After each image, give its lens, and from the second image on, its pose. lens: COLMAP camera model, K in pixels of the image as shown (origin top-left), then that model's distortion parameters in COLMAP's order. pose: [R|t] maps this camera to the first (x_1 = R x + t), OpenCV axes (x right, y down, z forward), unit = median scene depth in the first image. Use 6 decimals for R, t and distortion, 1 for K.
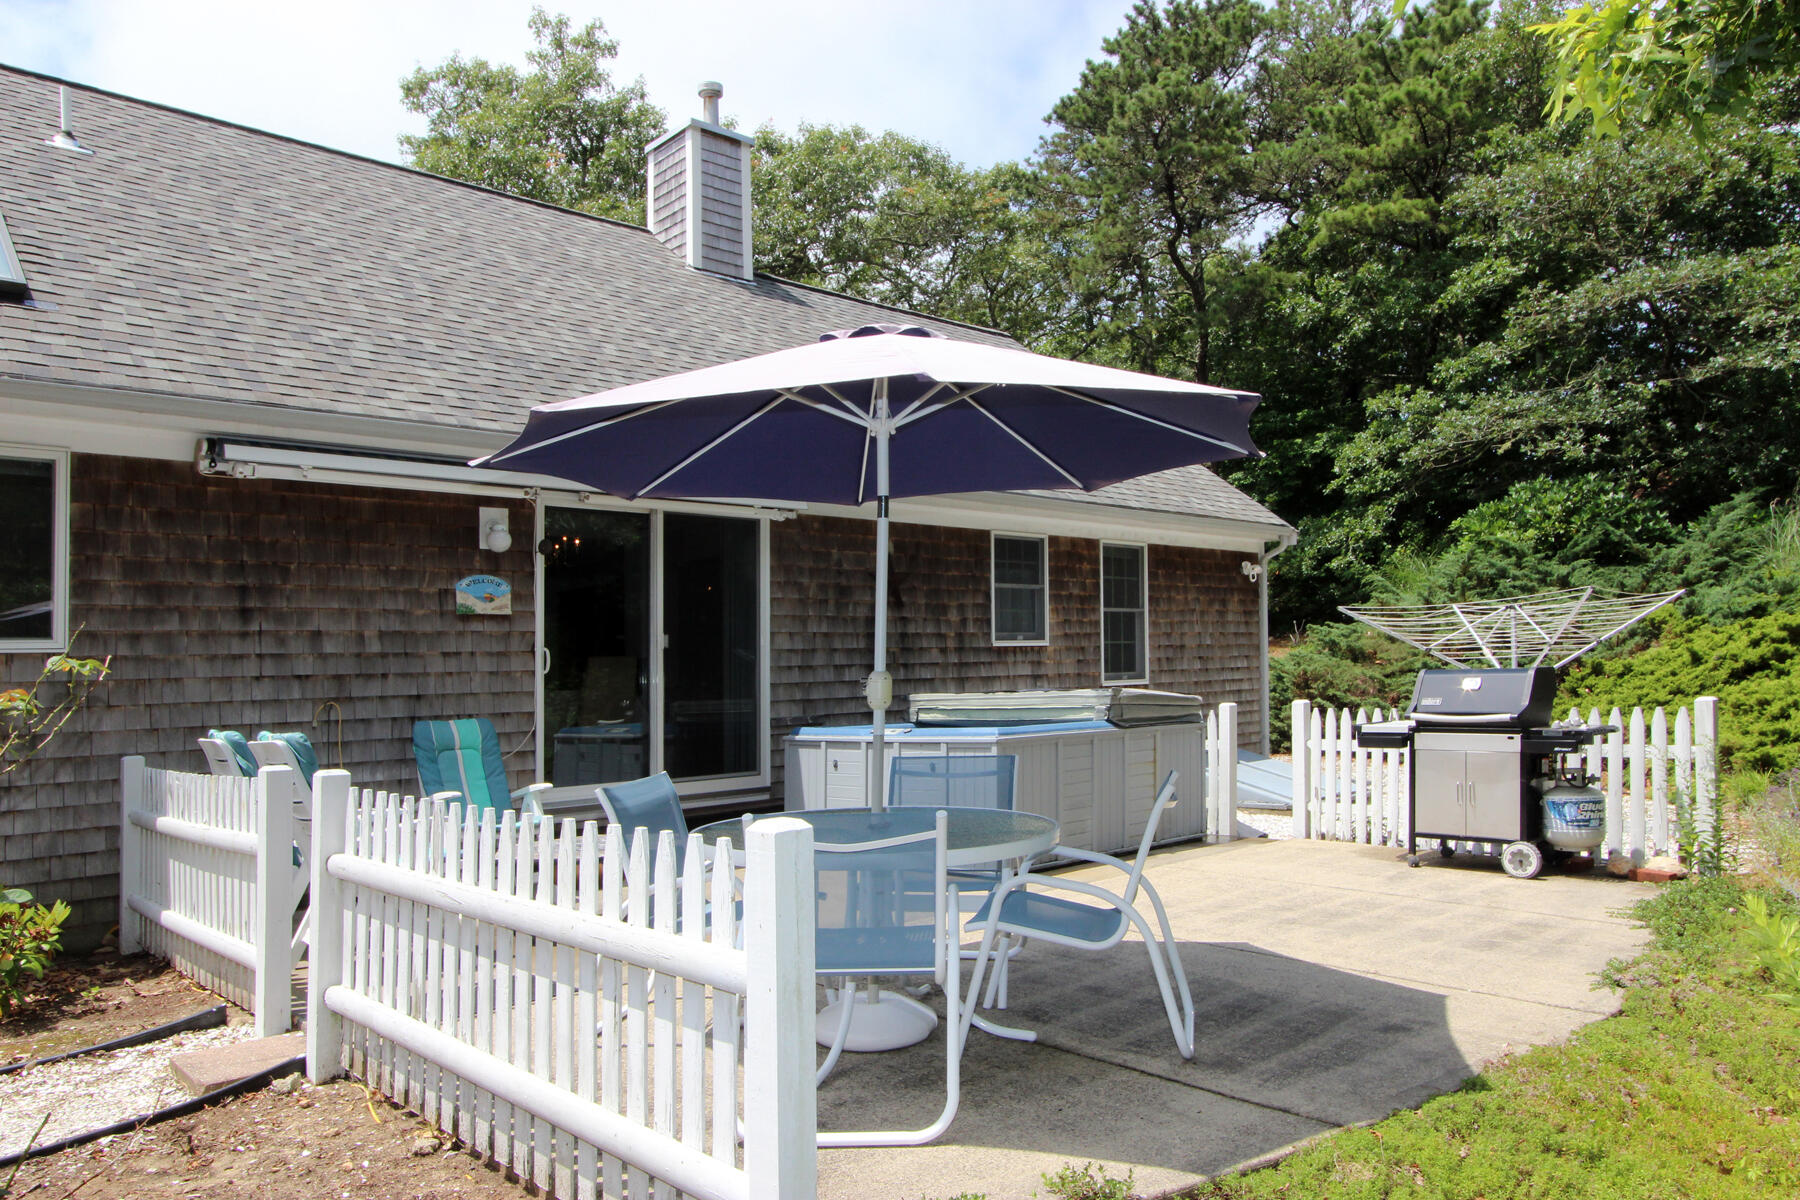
lens RADIAL K [[1232.6, 0, 899.8], [0, 1232.6, 641.7], [0, 0, 1]] dist [-0.006654, -0.000868]
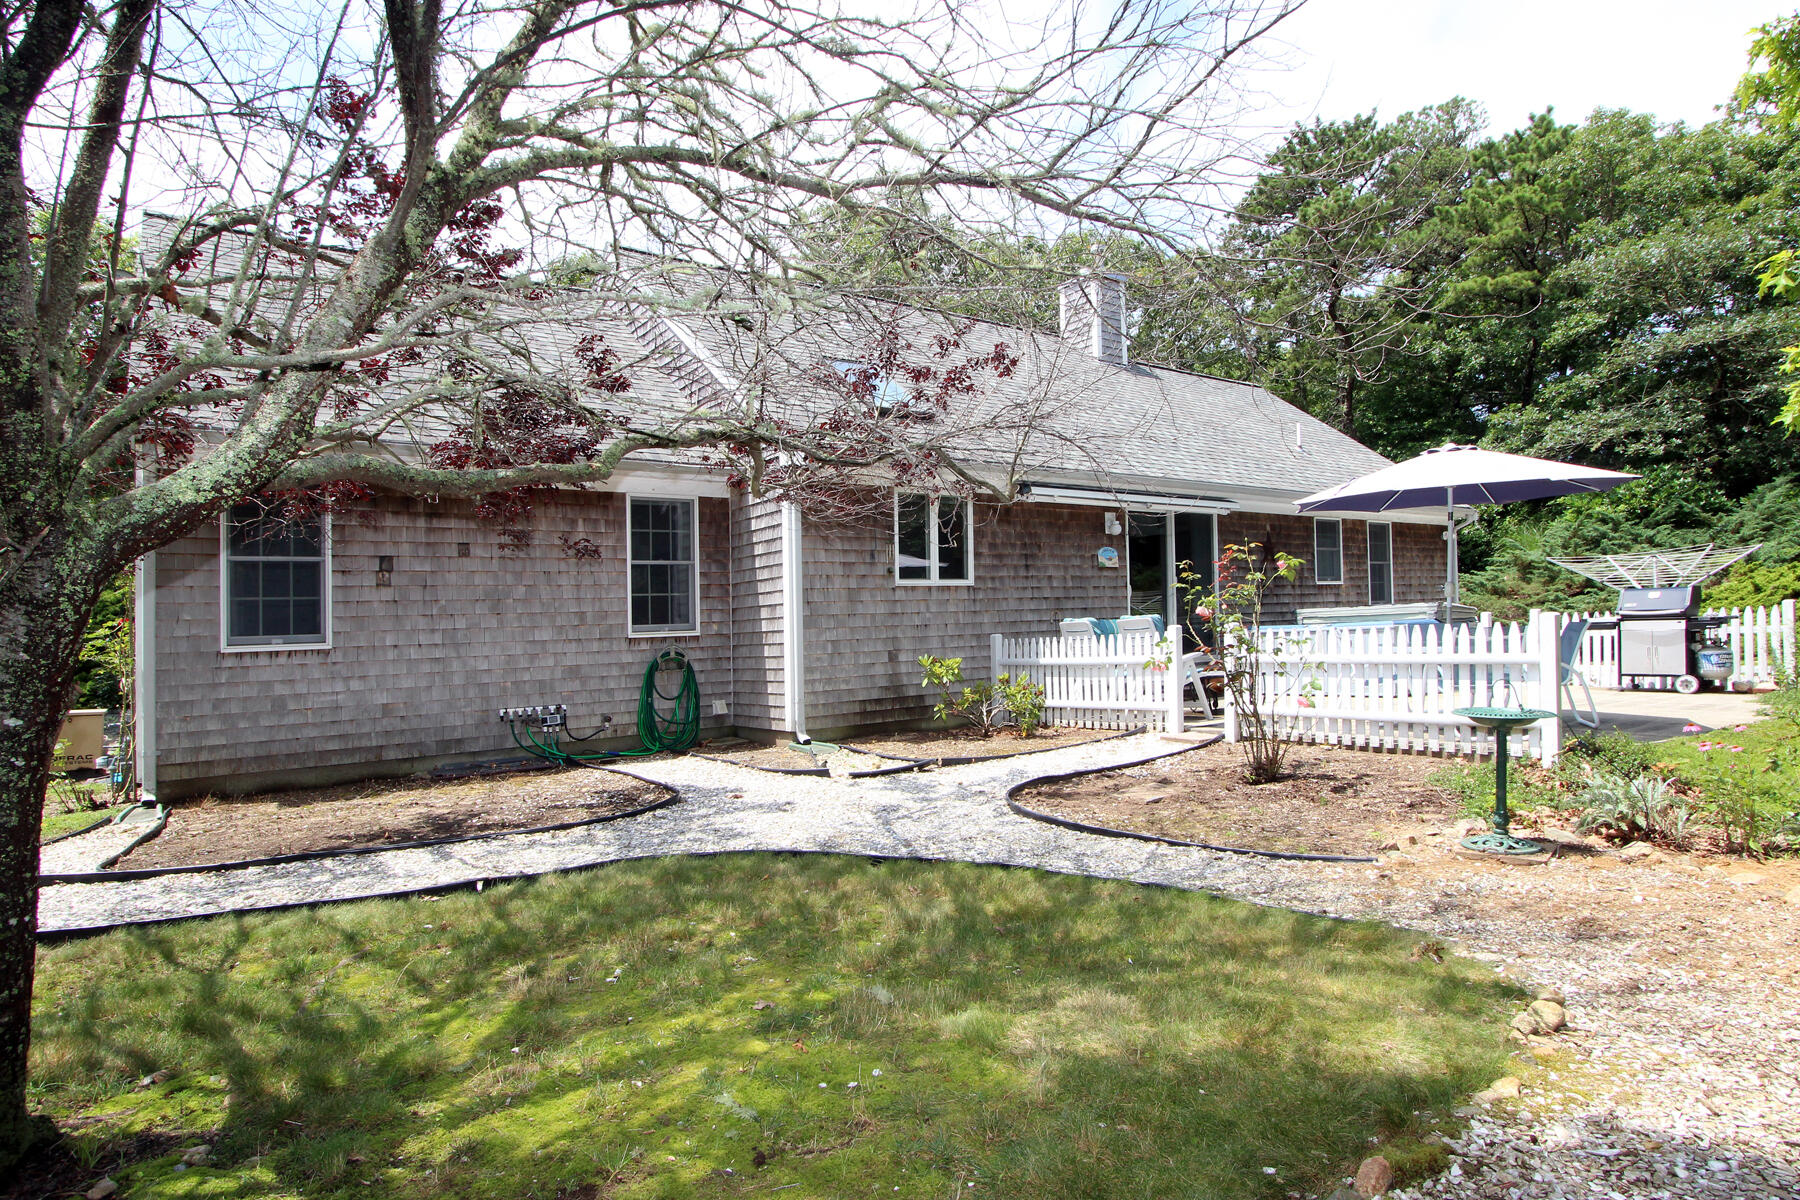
lens RADIAL K [[989.1, 0, 900.0], [0, 989.1, 600.0], [0, 0, 1]] dist [-0.012301, 0.000865]
pose [[0.993197, -0.011100, -0.115920, -0.207785], [0.011253, 0.999936, 0.000665, 0.011051], [0.115905, -0.001965, 0.993258, -0.259194]]
